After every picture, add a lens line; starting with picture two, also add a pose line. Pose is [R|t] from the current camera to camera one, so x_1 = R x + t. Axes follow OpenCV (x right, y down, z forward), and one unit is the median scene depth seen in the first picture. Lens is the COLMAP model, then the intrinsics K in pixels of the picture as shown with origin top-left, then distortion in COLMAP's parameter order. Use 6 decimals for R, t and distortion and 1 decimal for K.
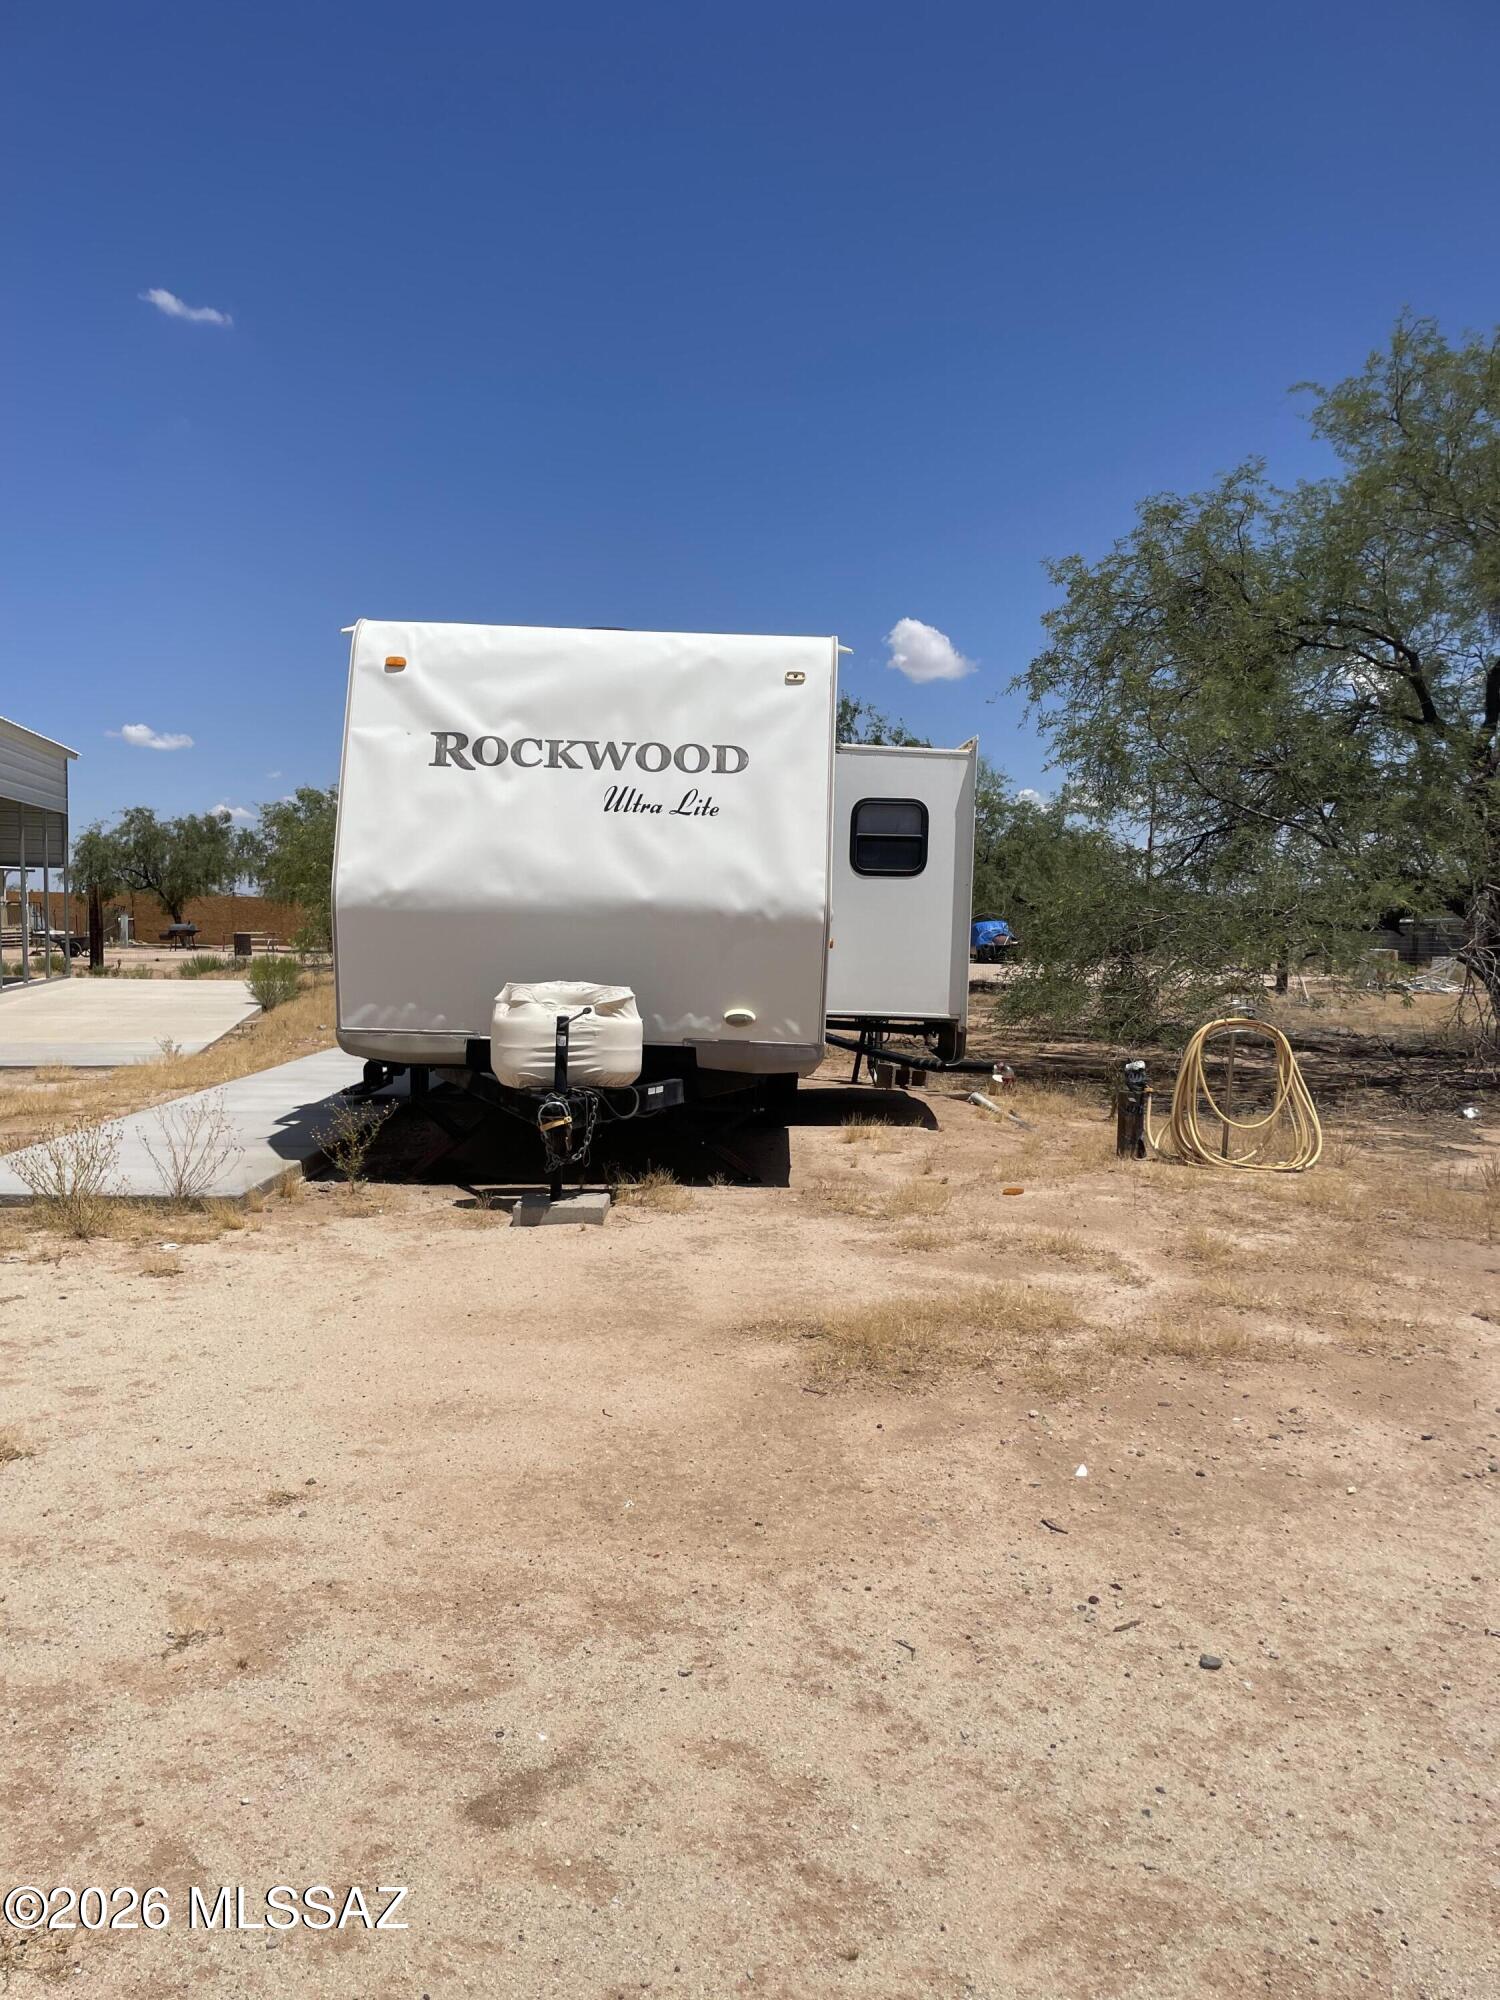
lens RADIAL K [[1500.8, 0, 750.0], [0, 1500.8, 1000.0], [0, 0, 1]] dist [0.078825, -0.109386]
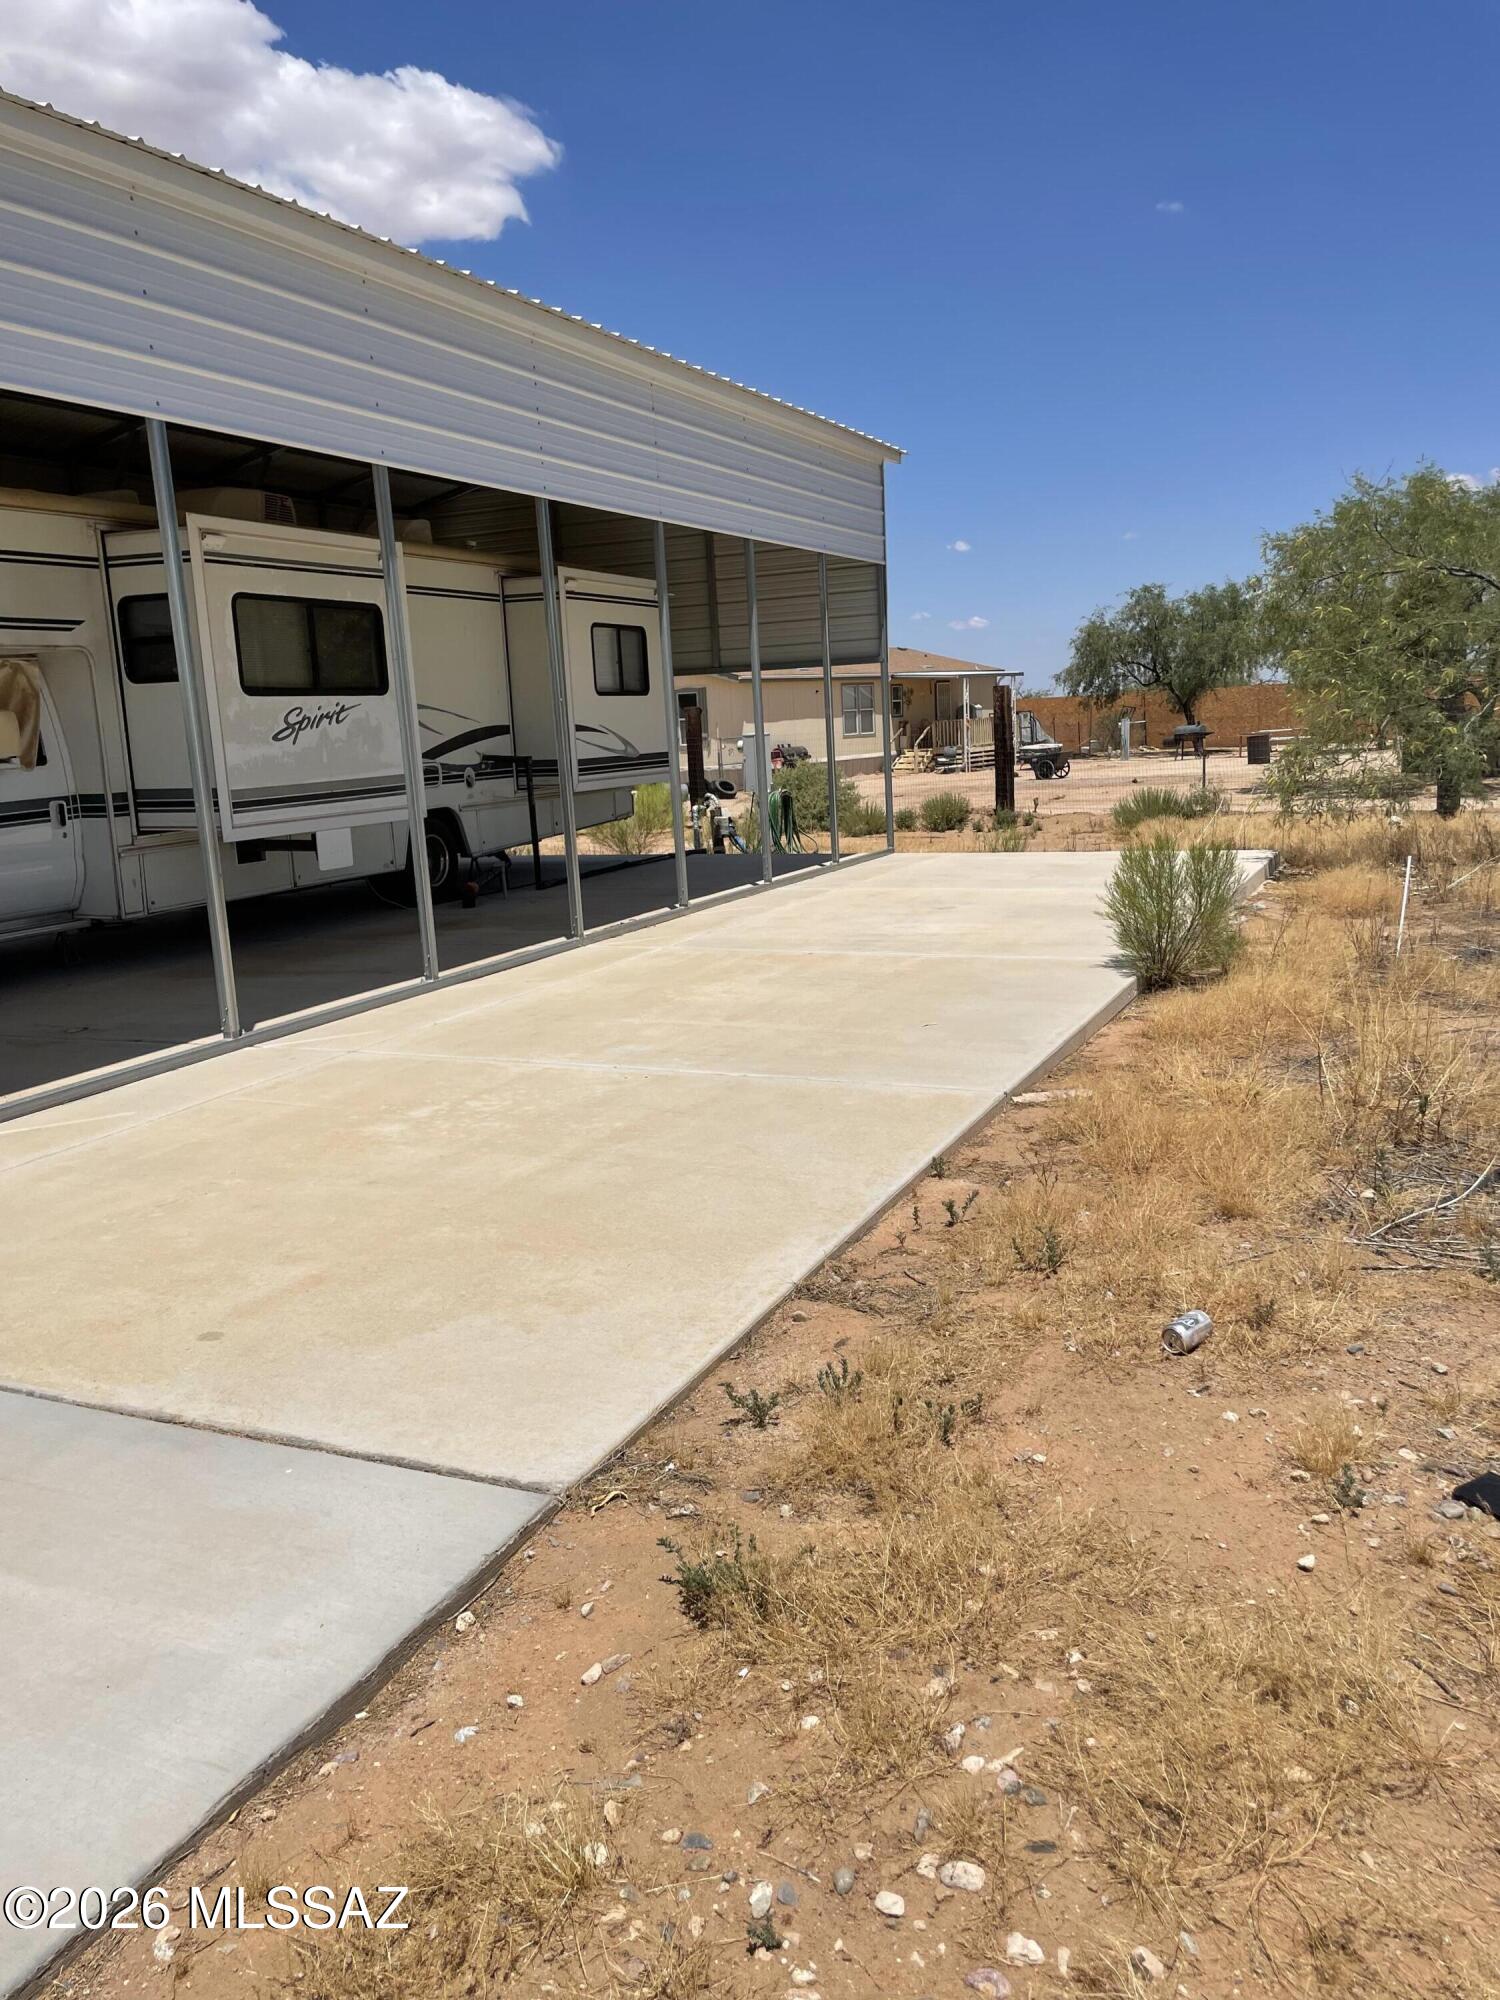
lens RADIAL K [[1506.4, 0, 750.0], [0, 1506.4, 1000.0], [0, 0, 1]] dist [0.118872, -0.194996]
pose [[0.787275, 0.052677, -0.614348, -0.047659], [0.031008, 0.991701, 0.124769, -0.012286], [0.615822, -0.117277, 0.779108, 0.186006]]
